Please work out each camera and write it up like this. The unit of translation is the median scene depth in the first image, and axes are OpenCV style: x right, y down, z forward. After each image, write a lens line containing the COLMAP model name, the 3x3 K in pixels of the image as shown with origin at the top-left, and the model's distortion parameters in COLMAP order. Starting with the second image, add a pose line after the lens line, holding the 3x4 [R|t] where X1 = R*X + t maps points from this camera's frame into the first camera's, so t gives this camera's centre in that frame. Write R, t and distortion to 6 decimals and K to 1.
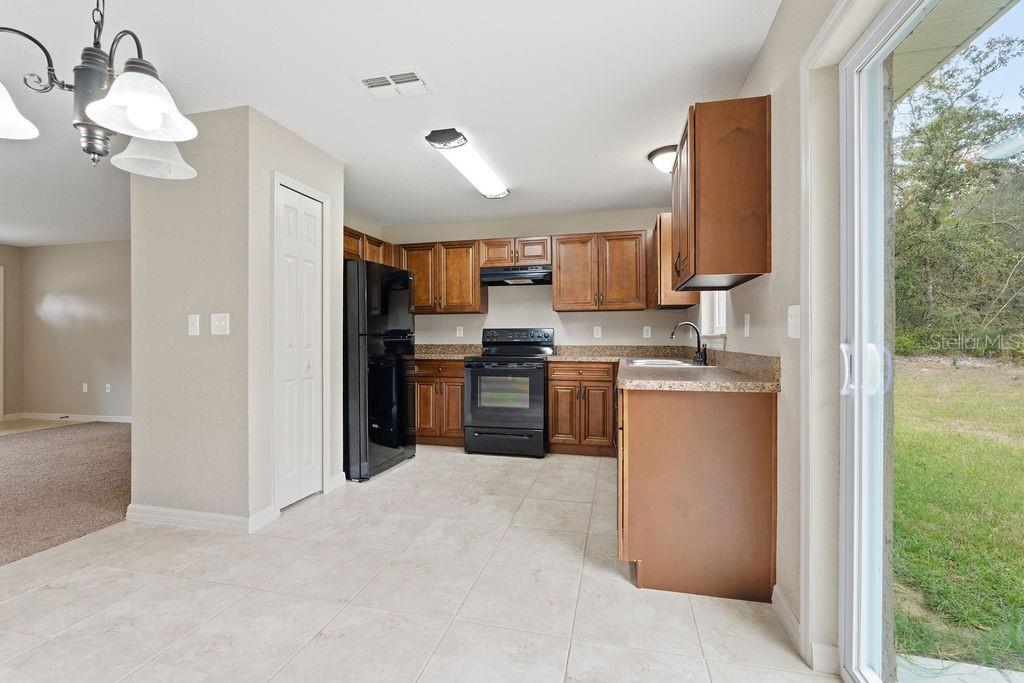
lens RADIAL K [[458.5, 0, 512.7], [0, 458.5, 337.9], [0, 0, 1]] dist [-0.003603, -0.000492]
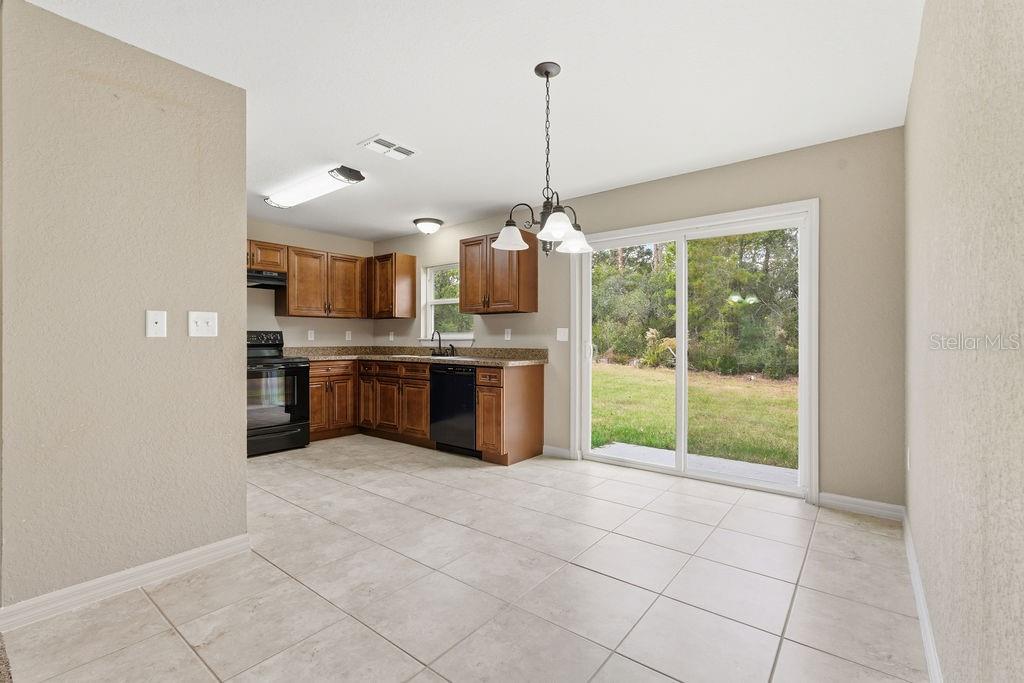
lens RADIAL K [[458.5, 0, 509.2], [0, 458.5, 339.5], [0, 0, 1]] dist [-0.003603, -0.000492]
pose [[0.418935, 0.002643, 0.908012, -1.038215], [-0.002948, 0.999994, -0.001550, -0.001779], [-0.908011, -0.002028, 0.418941, 0.107149]]
